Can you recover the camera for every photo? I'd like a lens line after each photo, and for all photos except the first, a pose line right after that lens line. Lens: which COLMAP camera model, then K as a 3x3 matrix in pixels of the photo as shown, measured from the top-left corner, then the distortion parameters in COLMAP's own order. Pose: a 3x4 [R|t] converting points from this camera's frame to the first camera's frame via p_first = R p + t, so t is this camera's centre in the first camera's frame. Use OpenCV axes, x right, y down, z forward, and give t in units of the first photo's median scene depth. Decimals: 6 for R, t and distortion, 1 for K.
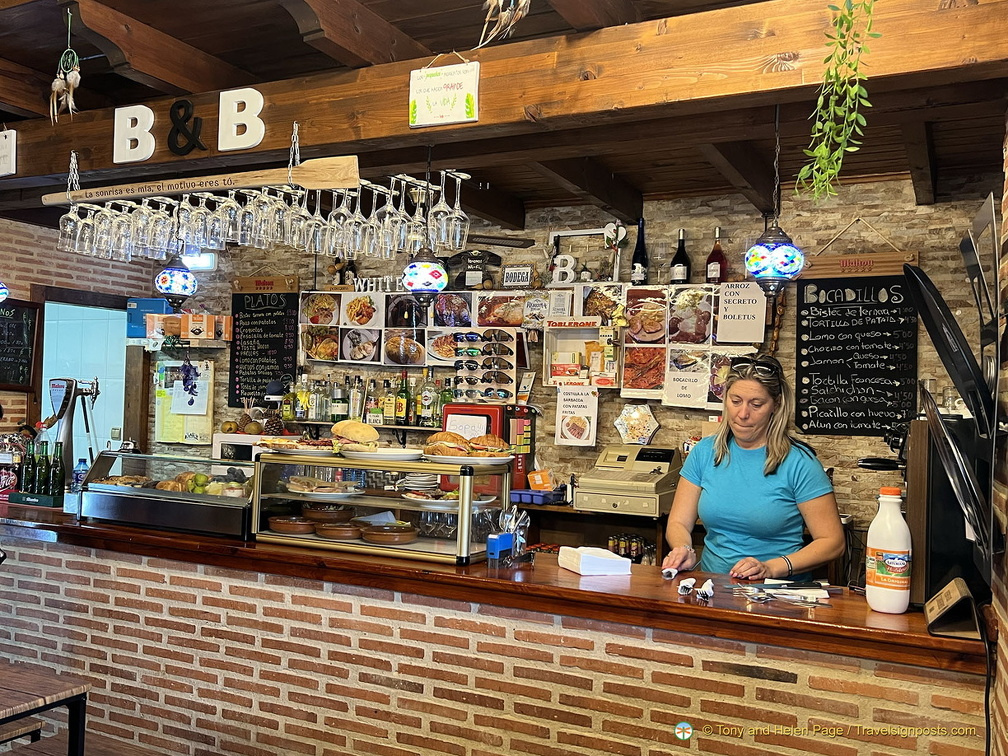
lens RADIAL K [[908.0, 0, 504.0], [0, 908.0, 378.0], [0, 0, 1]] dist [0.131650, -0.291387]
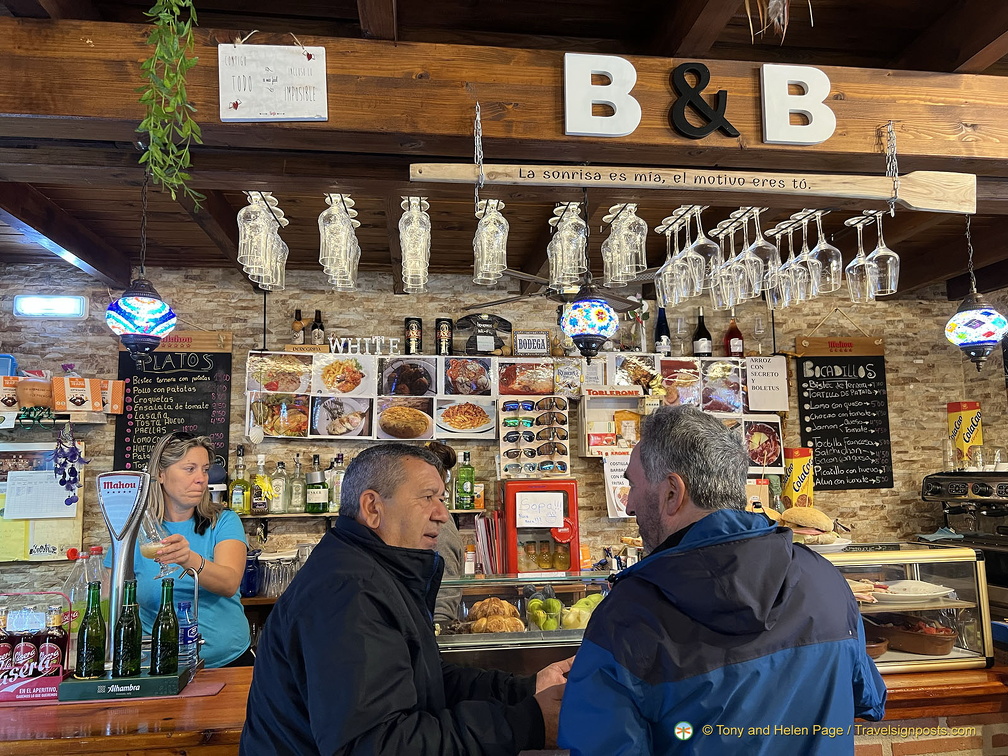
lens RADIAL K [[764.6, 0, 504.0], [0, 764.6, 378.0], [0, 0, 1]] dist [0.094687, -0.145435]
pose [[0.823263, 0.022212, 0.567225, -0.473806], [0.030527, 0.996056, -0.083310, -0.009122], [-0.566838, 0.085901, 0.819338, 0.364010]]
